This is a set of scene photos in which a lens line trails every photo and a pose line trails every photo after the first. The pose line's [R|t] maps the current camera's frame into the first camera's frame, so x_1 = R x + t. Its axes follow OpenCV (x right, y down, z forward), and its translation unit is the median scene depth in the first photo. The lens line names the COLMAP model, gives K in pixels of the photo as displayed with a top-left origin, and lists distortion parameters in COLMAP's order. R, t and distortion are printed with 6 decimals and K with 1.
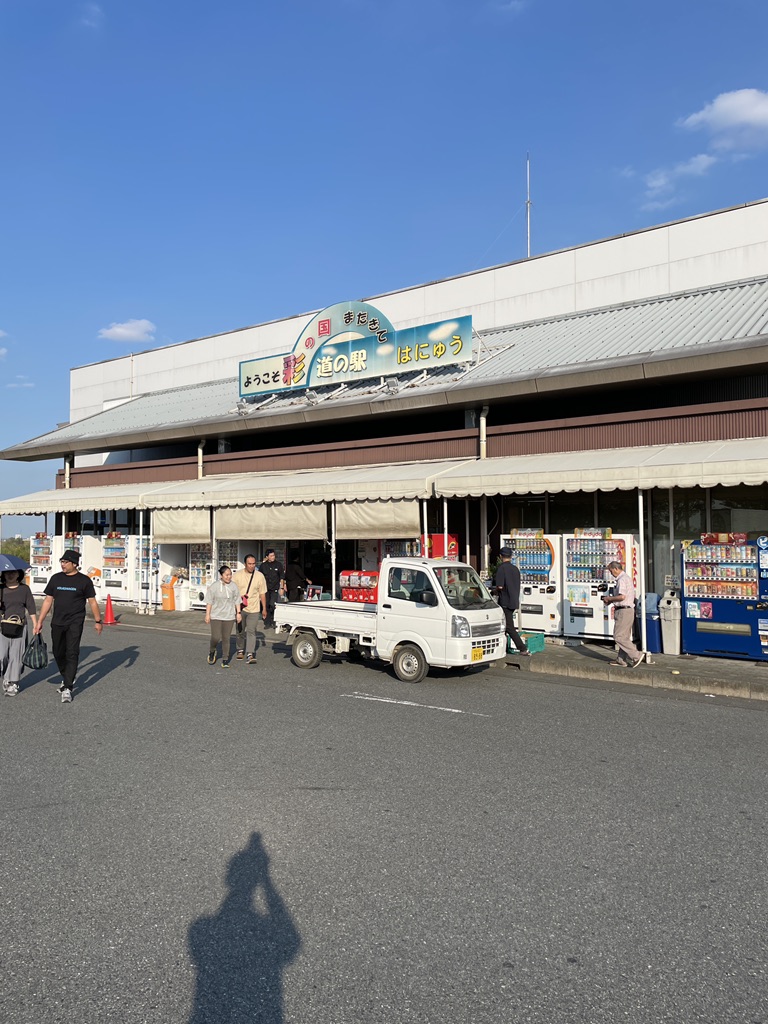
lens RADIAL K [[783.0, 0, 390.8], [0, 783.0, 519.2], [0, 0, 1]] dist [0.076295, -0.074293]
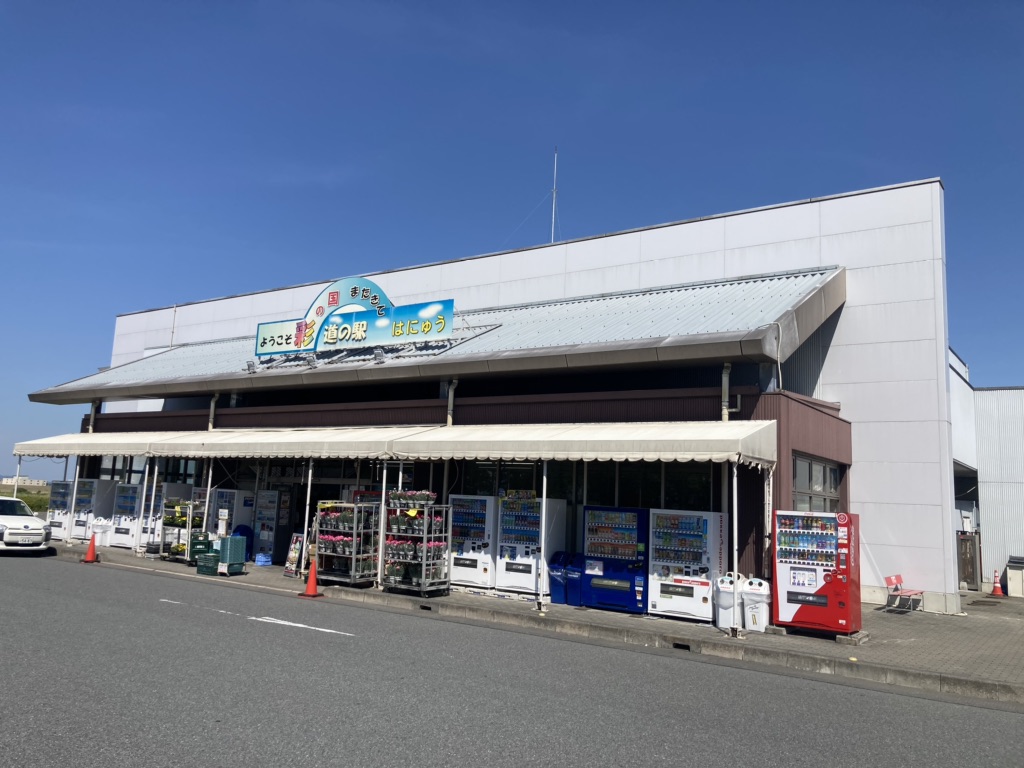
lens RADIAL K [[860.6, 0, 513.6], [0, 860.6, 385.5], [0, 0, 1]] dist [0.027276, -0.001680]
pose [[0.998194, 0.054991, 0.024195, 0.143343], [-0.051876, 0.992060, -0.114568, 0.000427], [-0.030303, 0.113106, 0.993121, -0.182269]]
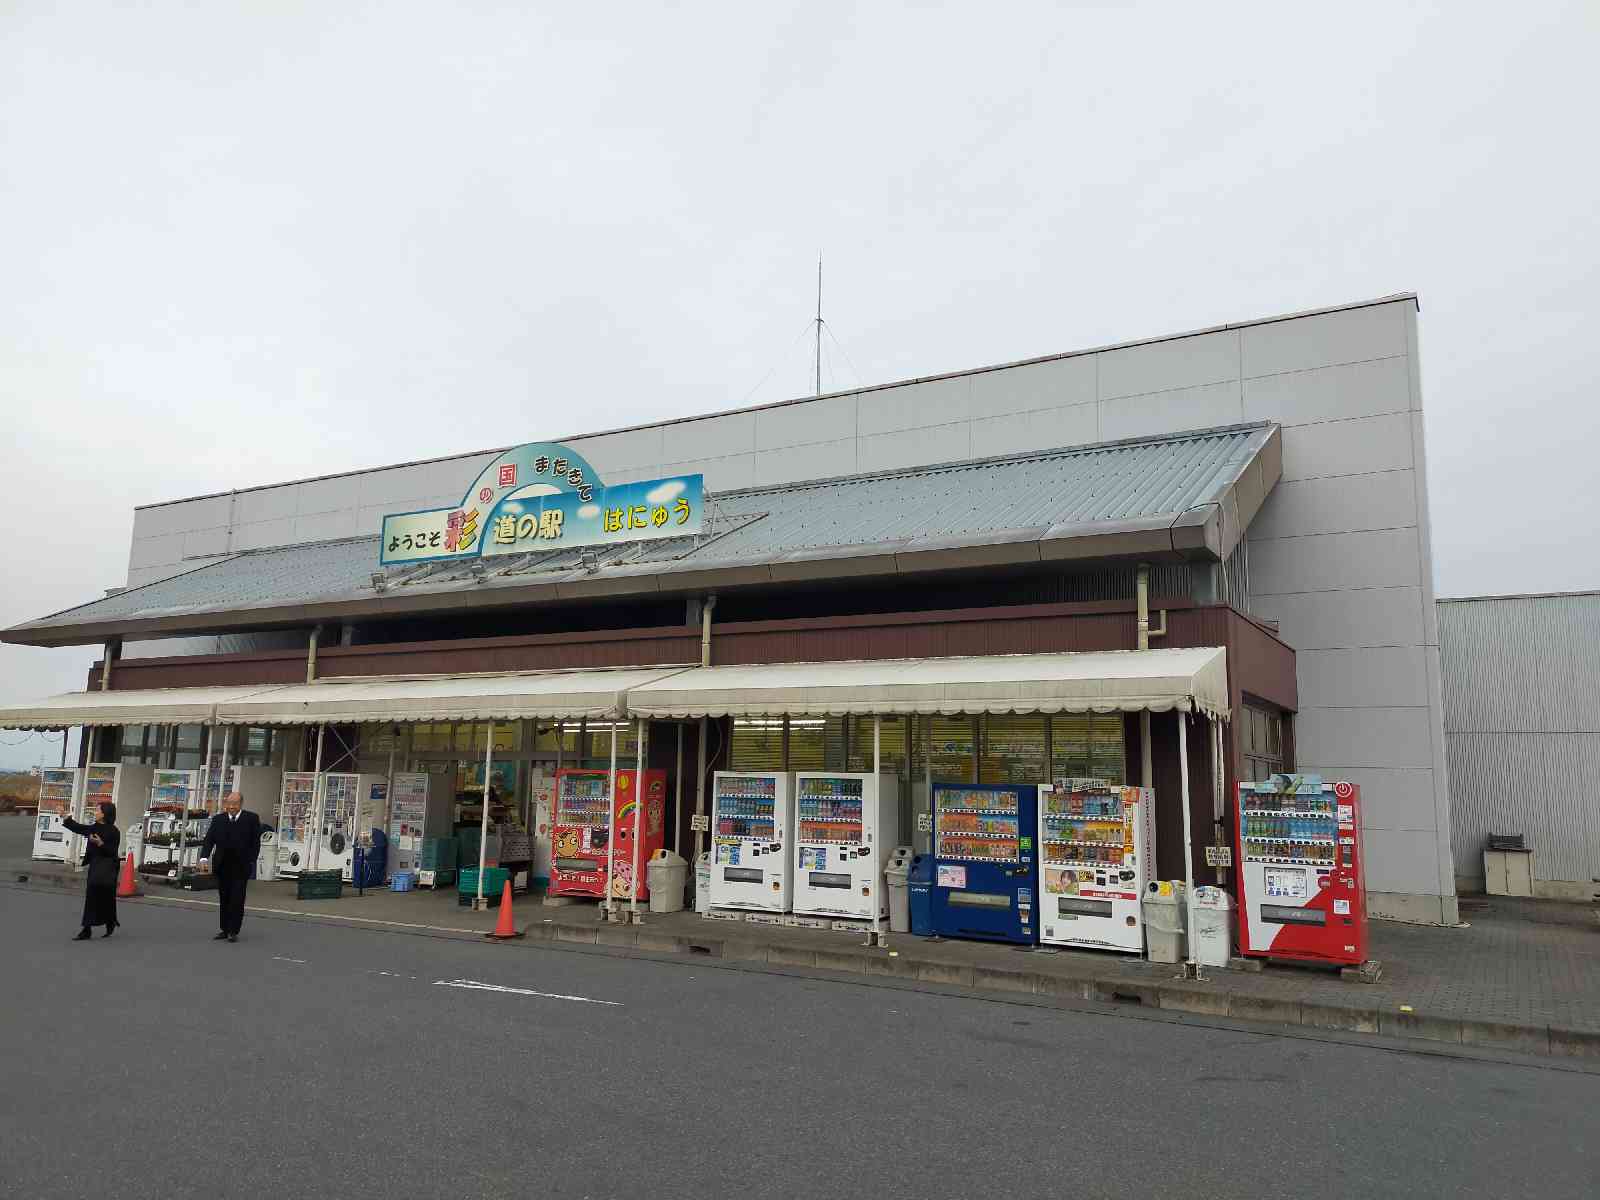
lens RADIAL K [[1223.5, 0, 822.8], [0, 1223.5, 602.5], [0, 0, 1]] dist [0.076295, -0.074293]
pose [[0.992296, 0.039961, 0.117271, 0.073202], [-0.025312, 0.991979, -0.123845, 0.001490], [-0.121280, 0.119923, 0.985348, -0.119823]]
